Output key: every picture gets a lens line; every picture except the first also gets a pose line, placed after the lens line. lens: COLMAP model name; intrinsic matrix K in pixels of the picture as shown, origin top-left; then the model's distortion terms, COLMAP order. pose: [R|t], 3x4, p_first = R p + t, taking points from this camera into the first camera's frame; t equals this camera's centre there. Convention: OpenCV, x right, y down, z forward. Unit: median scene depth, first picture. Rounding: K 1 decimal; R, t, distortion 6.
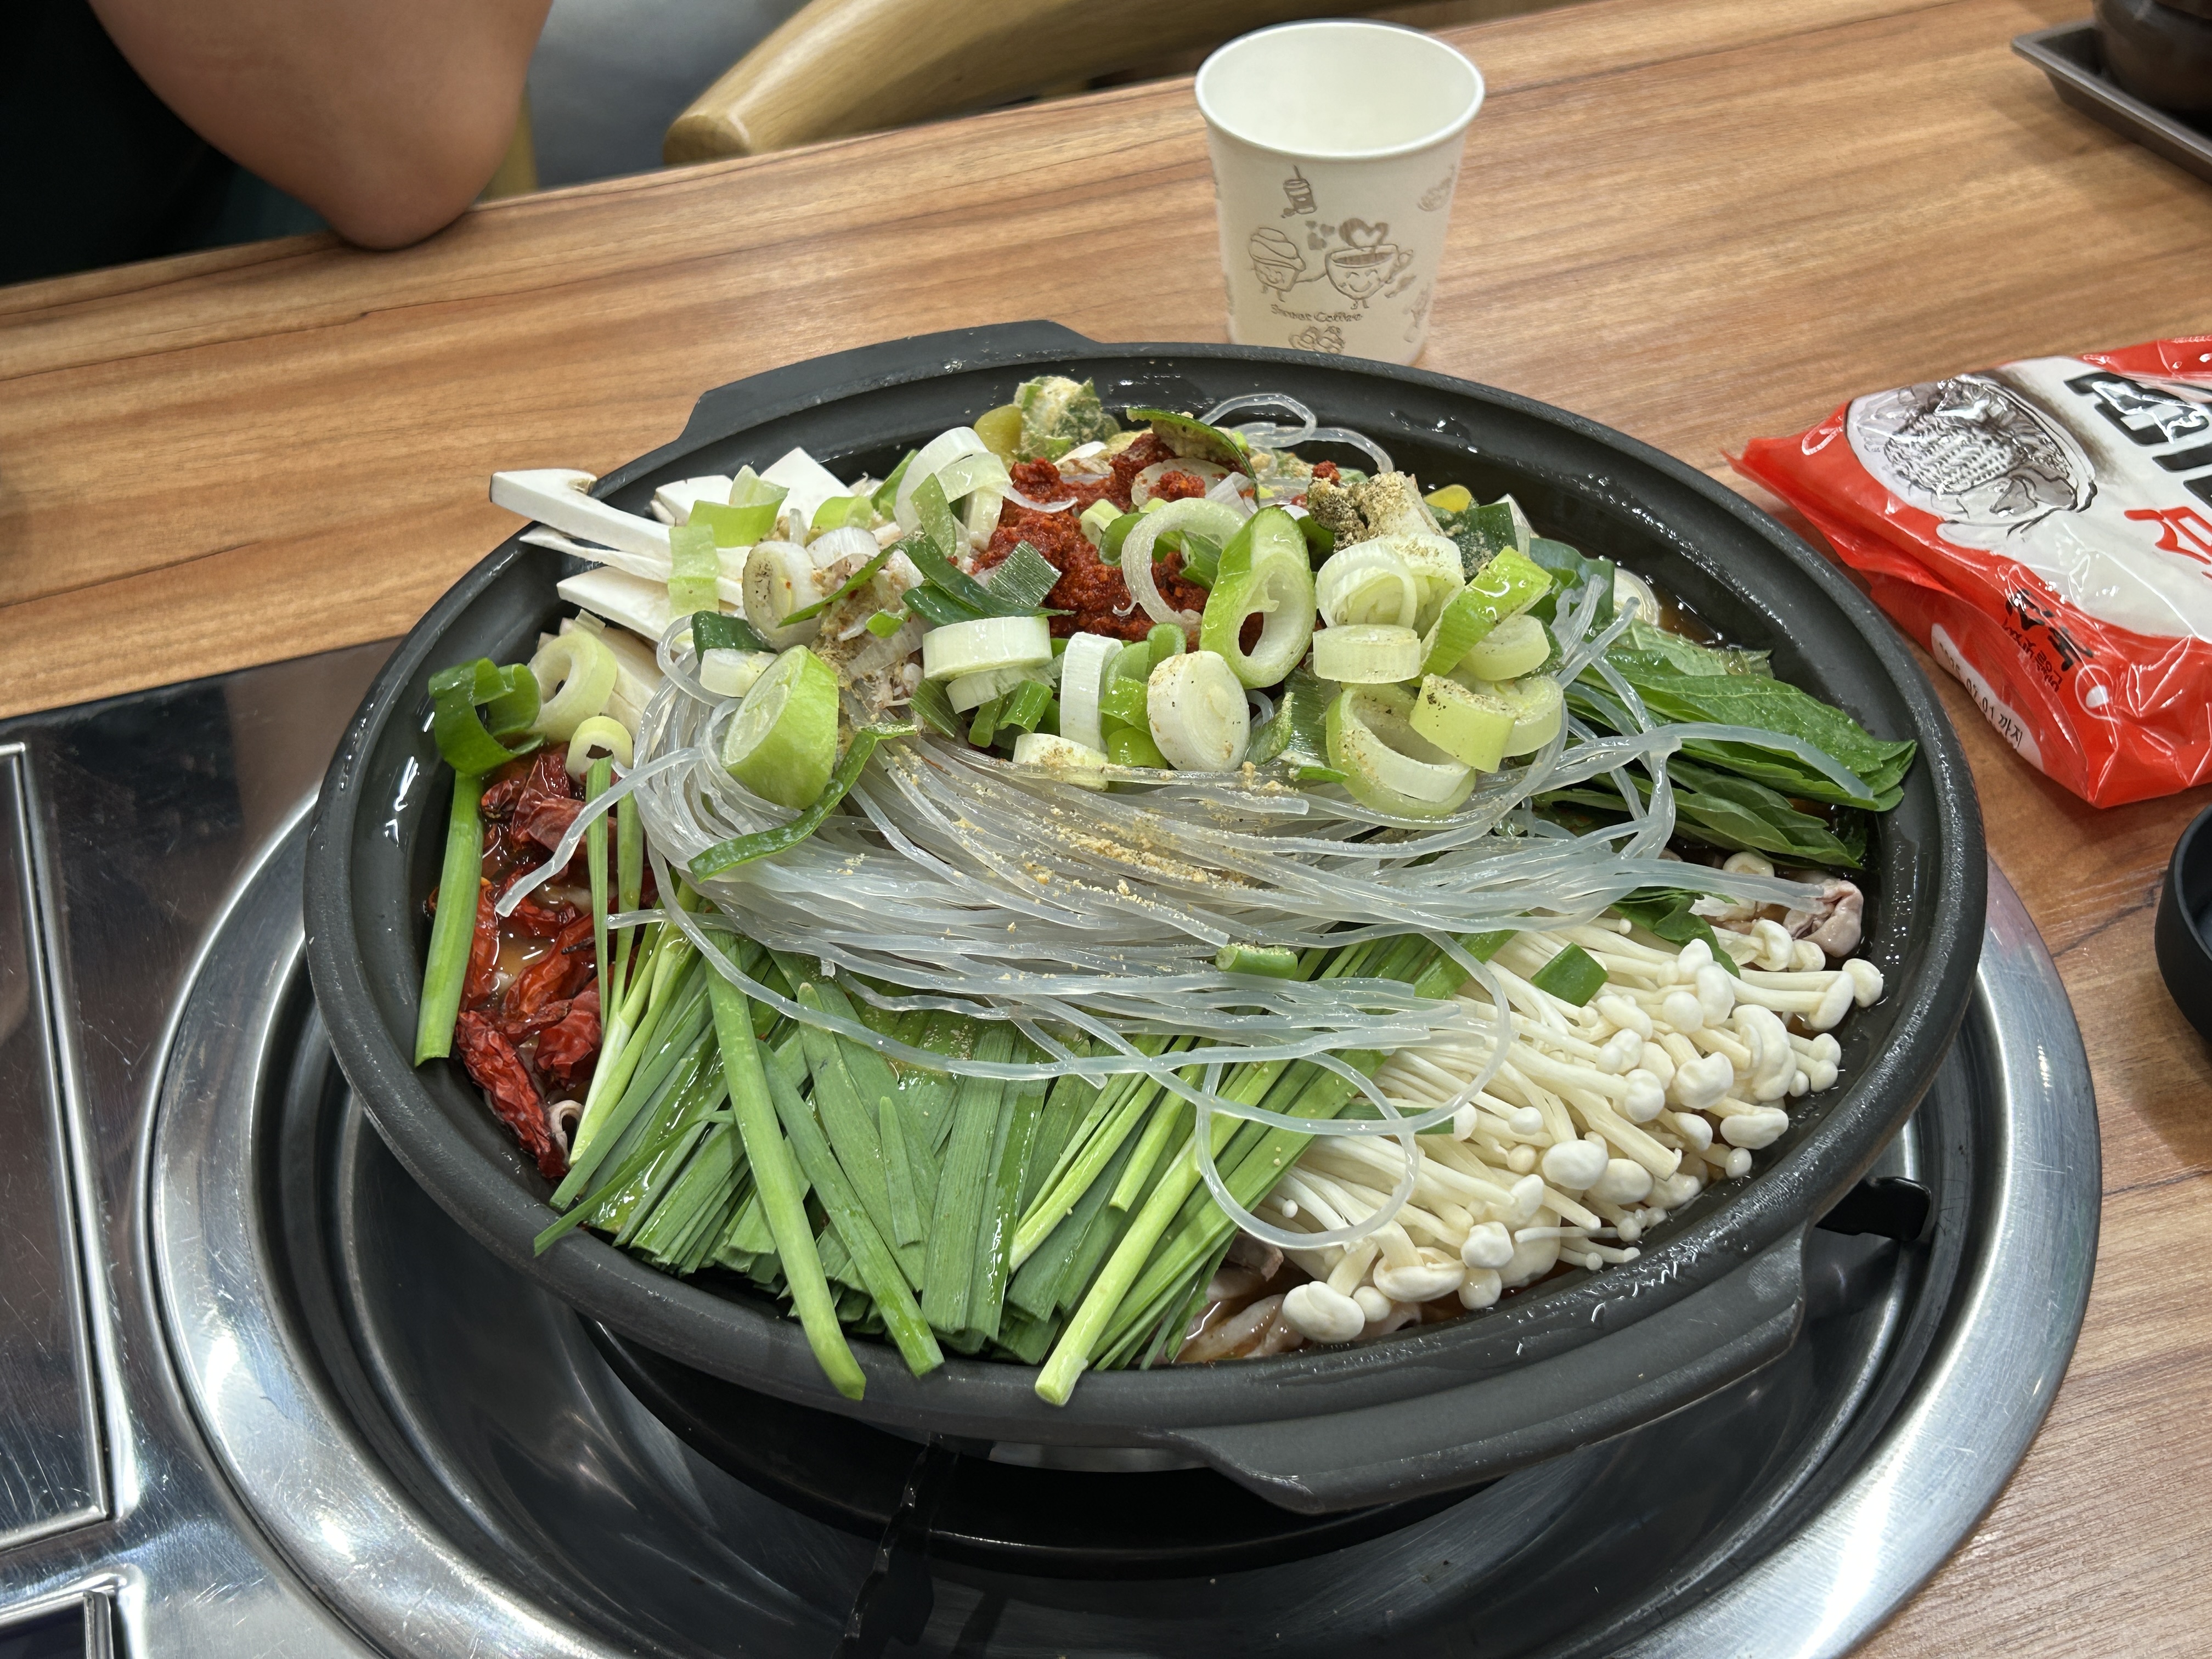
lens RADIAL K [[2704.2, 0, 1088.2], [0, 2704.2, 824.4], [0, 0, 1]] dist [0.028212, 0.000000]
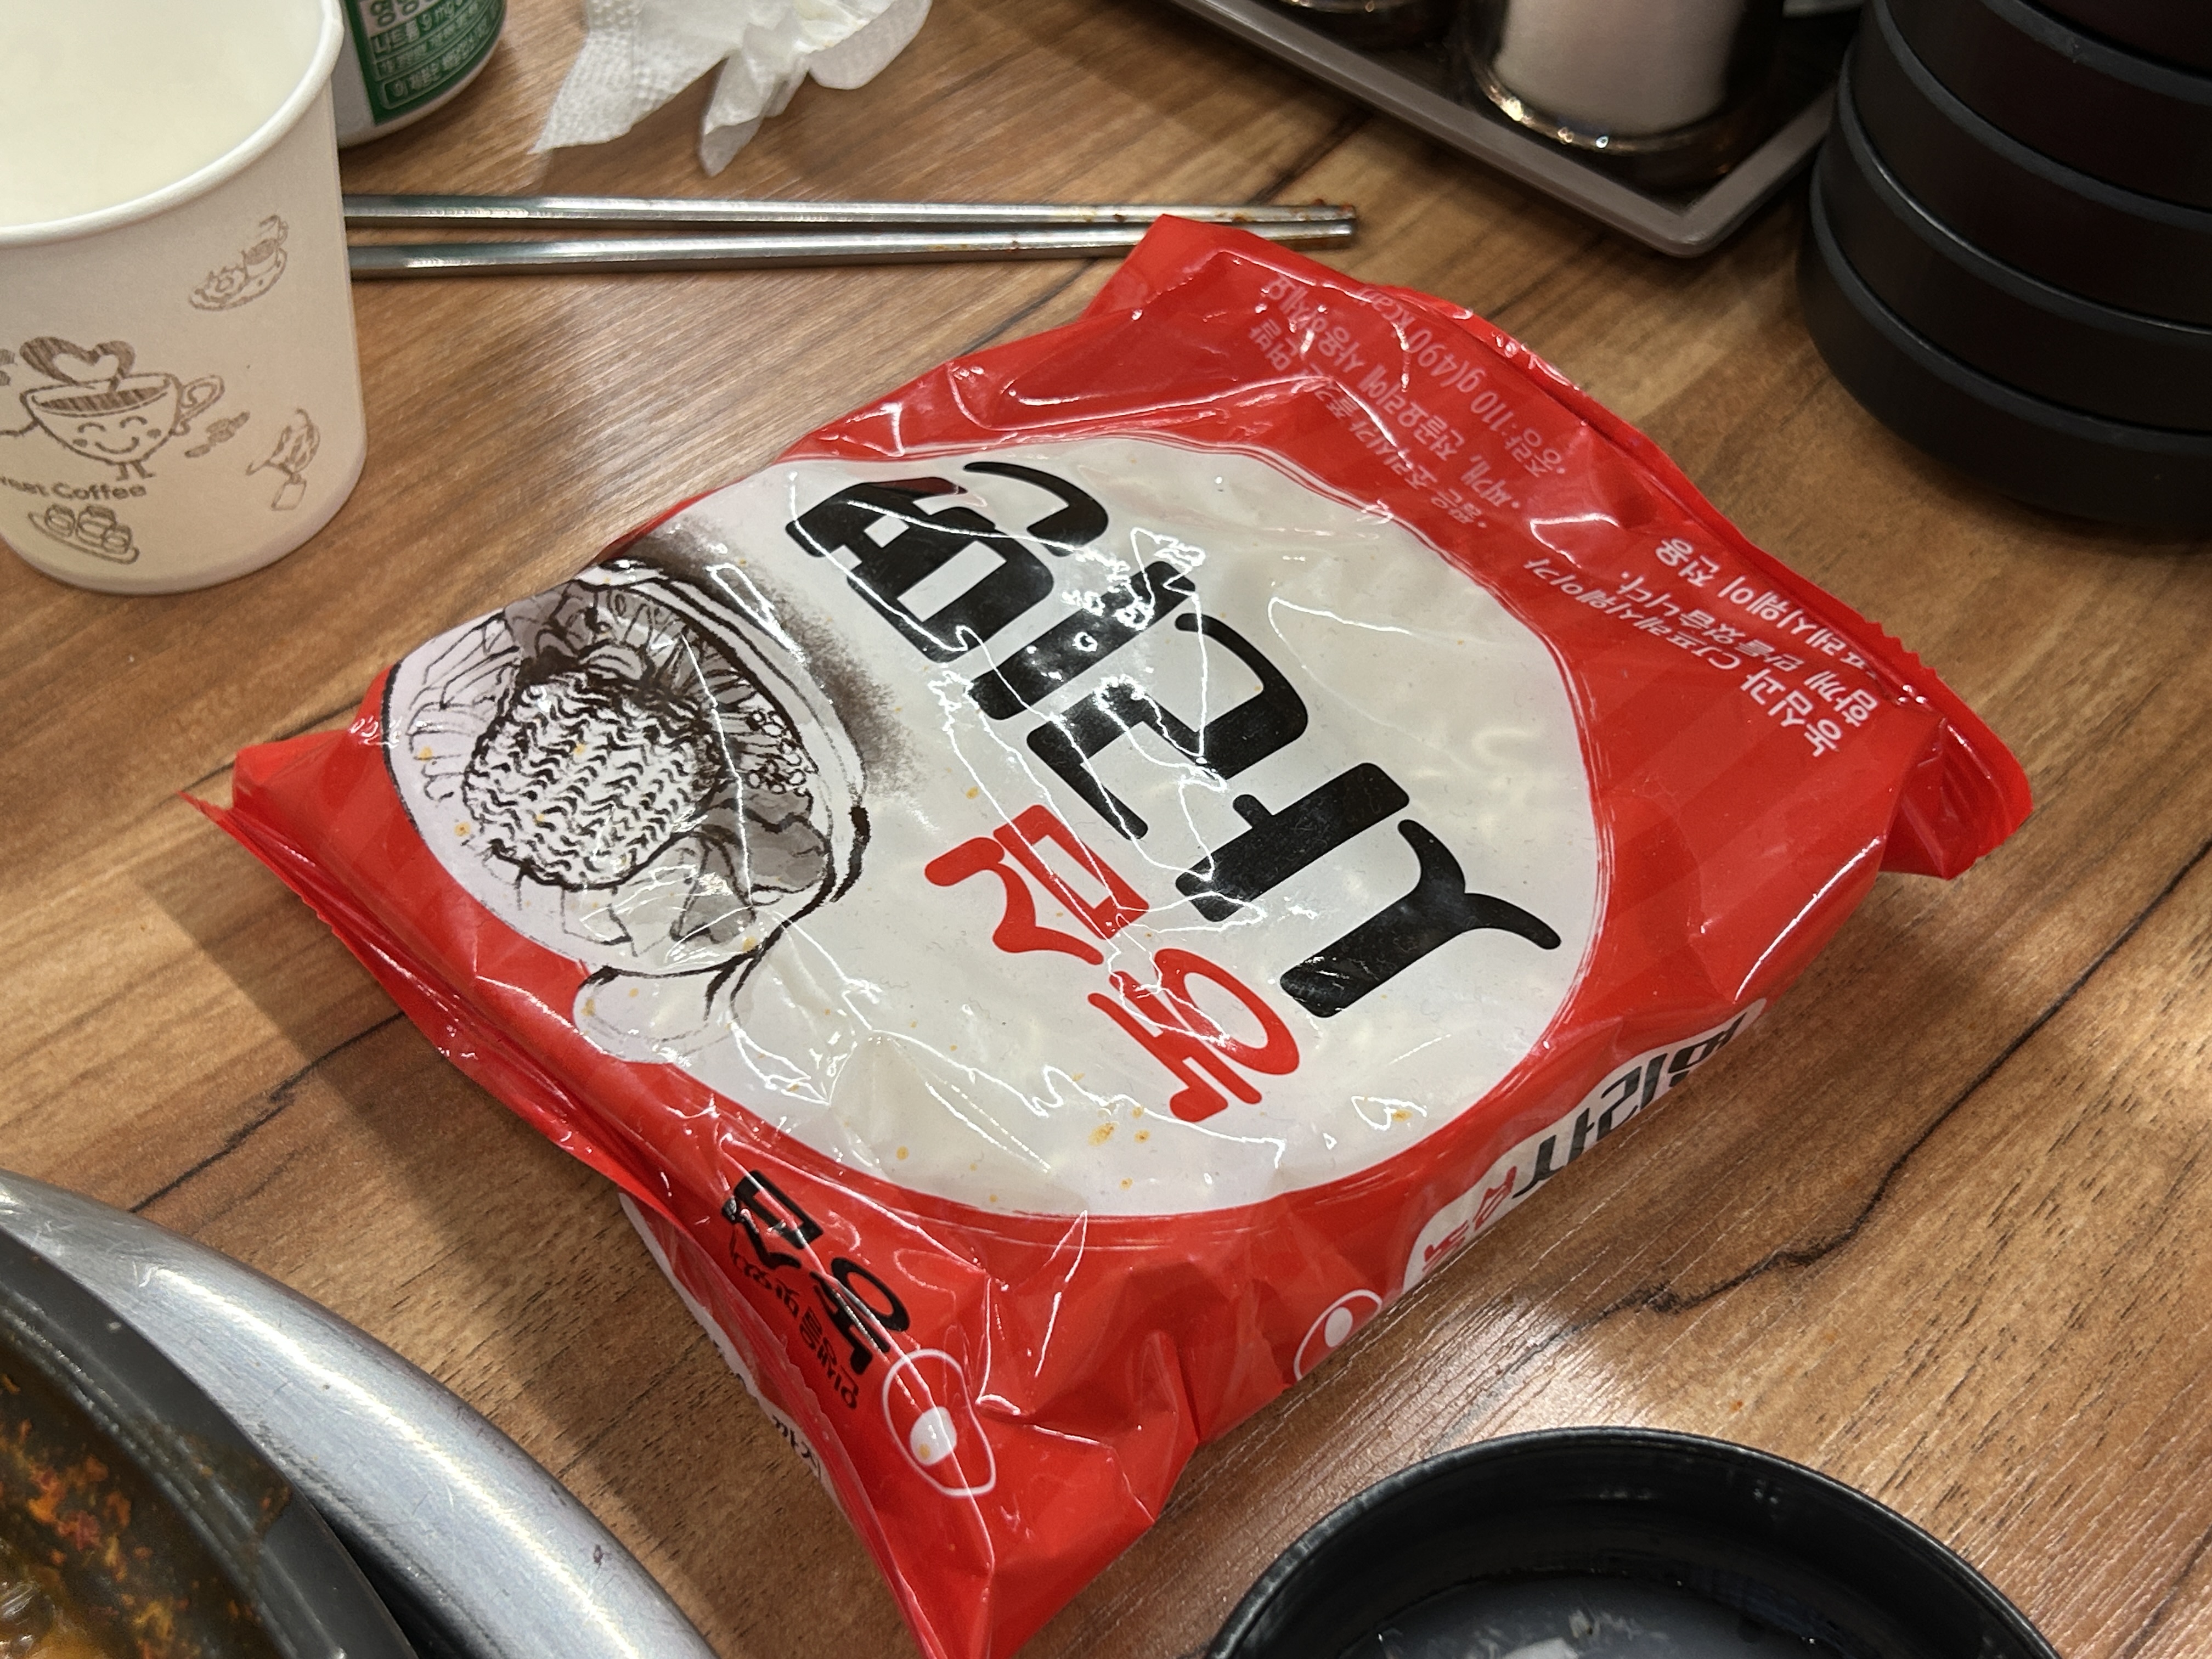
lens RADIAL K [[2570.3, 0, 1103.6], [0, 2570.3, 826.9], [0, 0, 1]] dist [0.000518, 0.000000]
pose [[0.920504, -0.280233, 0.272289, 0.282230], [0.219277, 0.947279, 0.233625, -0.224295], [-0.323403, -0.155346, 0.933423, 0.542899]]
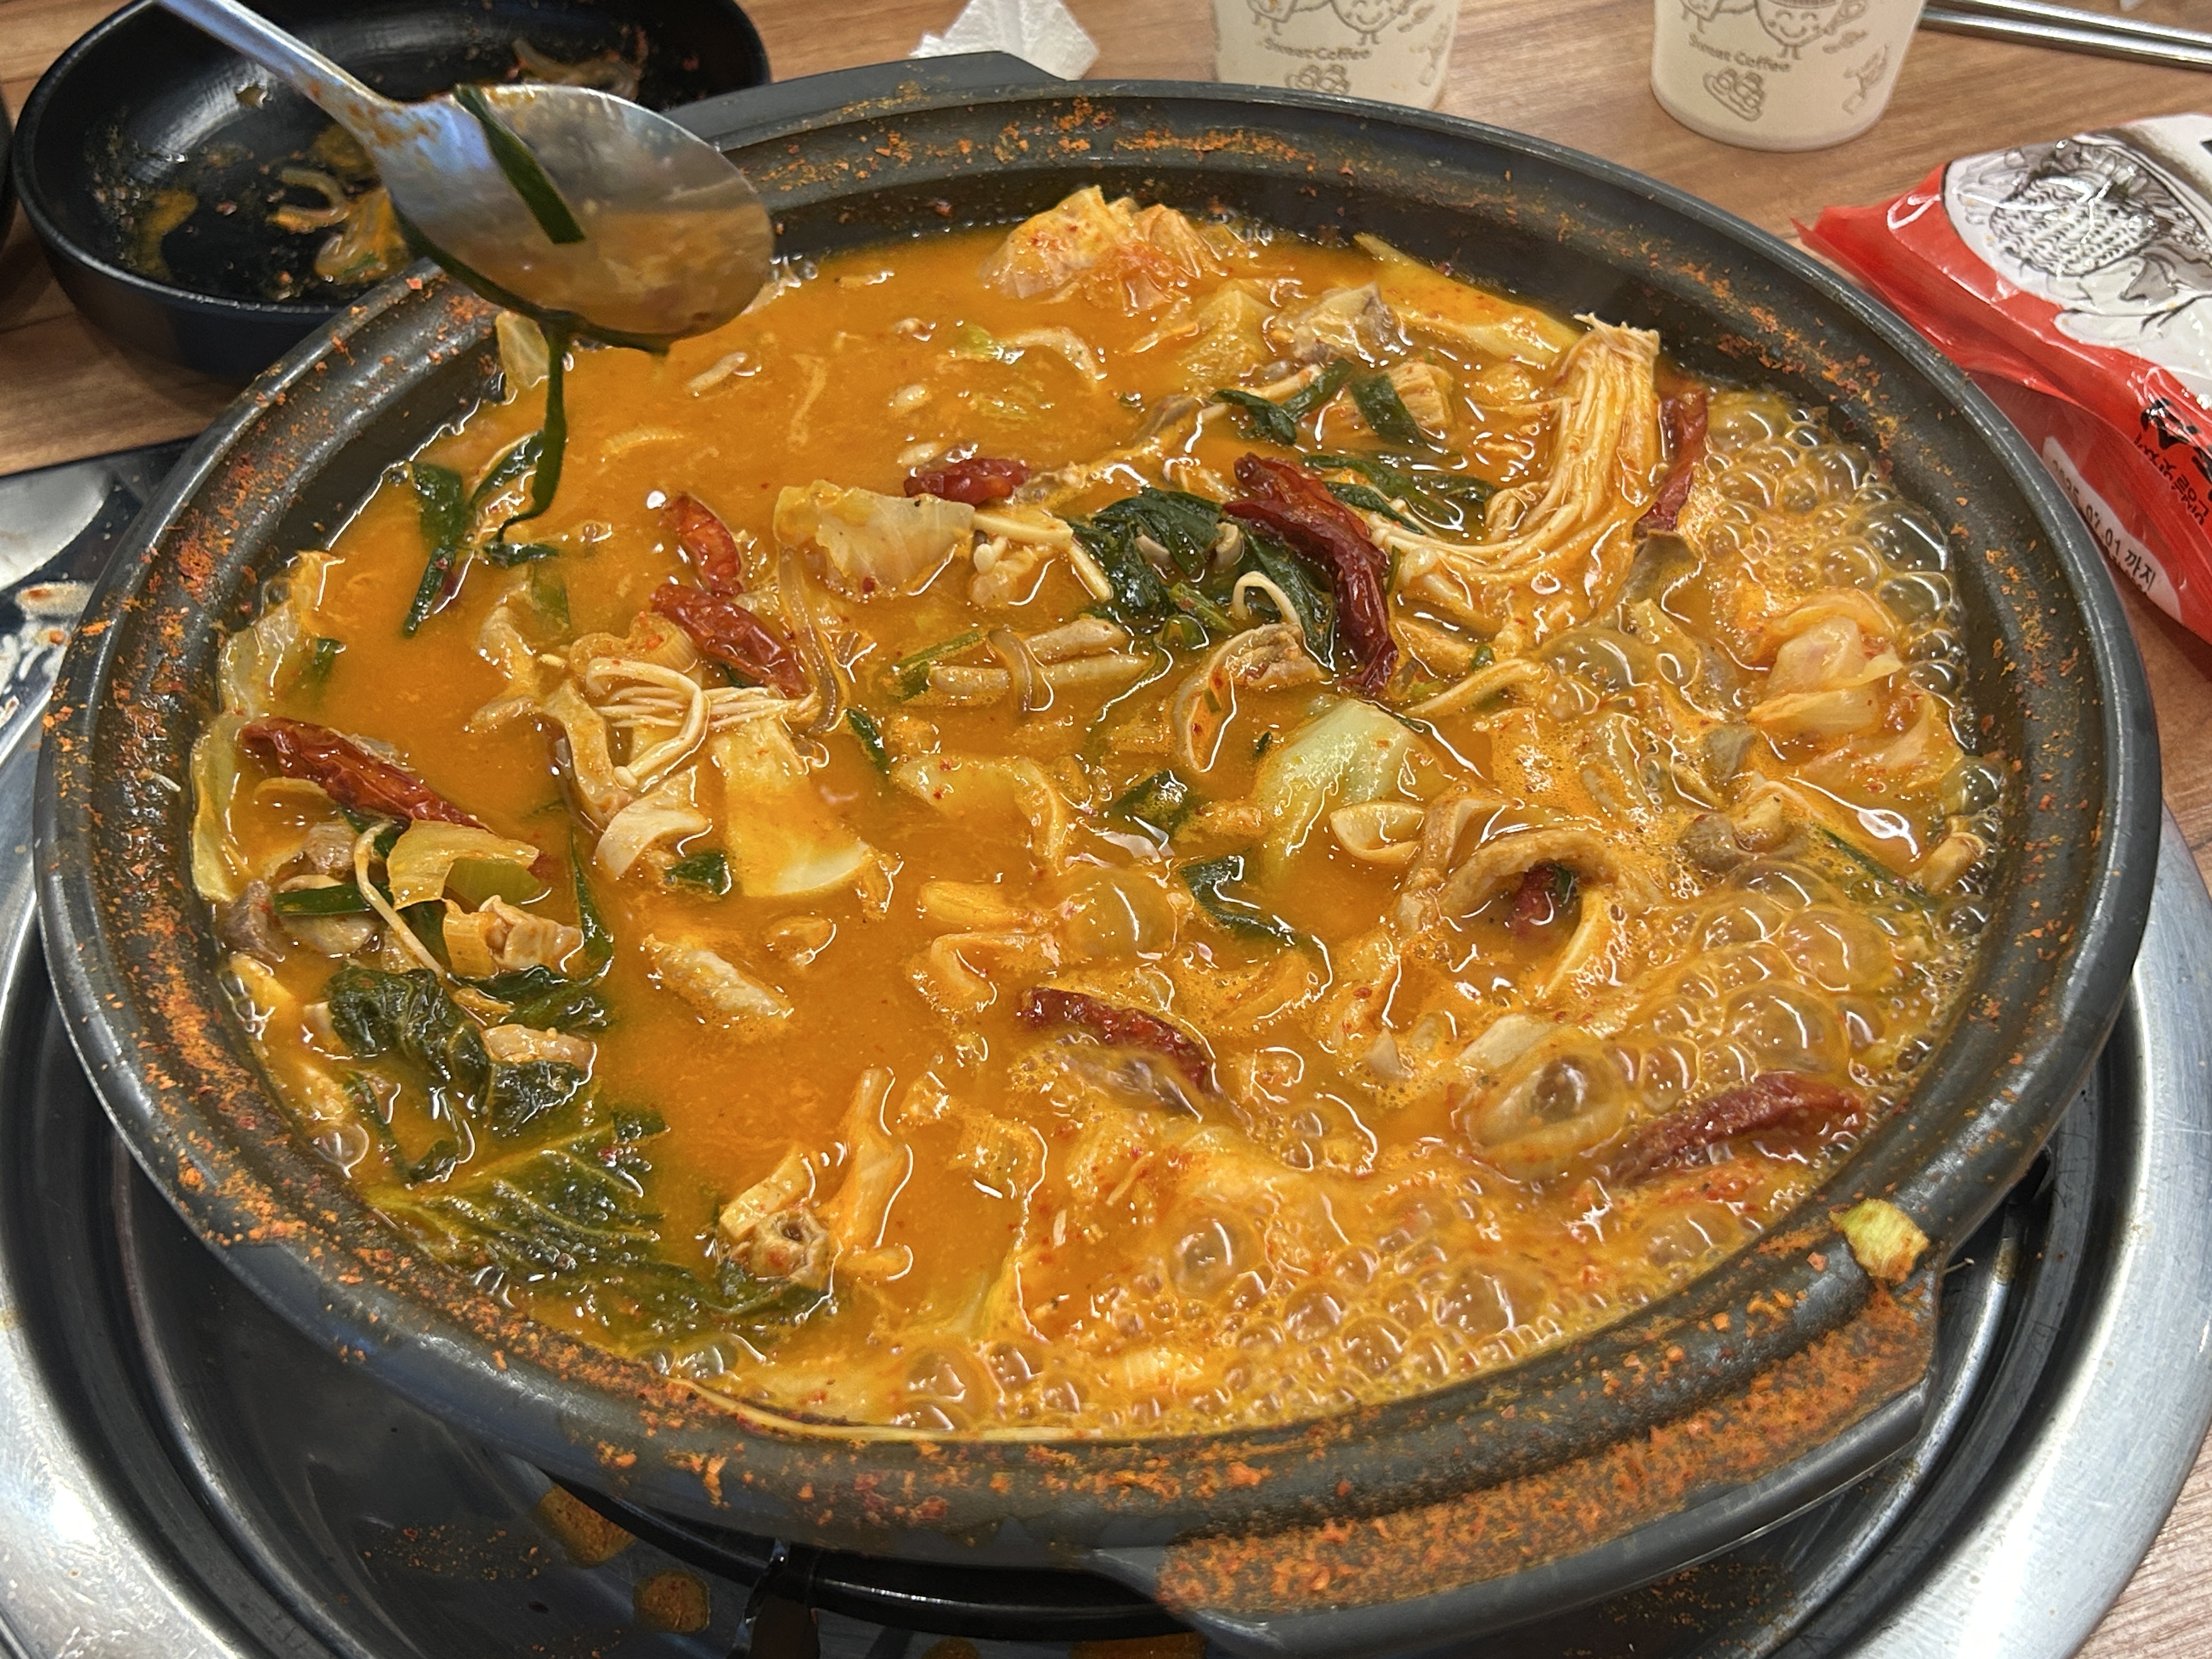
lens RADIAL K [[2570.3, 0, 1120.5], [0, 2570.3, 840.0], [0, 0, 1]] dist [0.000518, 0.000000]
pose [[0.999887, 0.008530, 0.012345, 0.016983], [-0.009786, 0.994369, 0.105524, -0.030406], [-0.011376, -0.105633, 0.994340, 0.199058]]
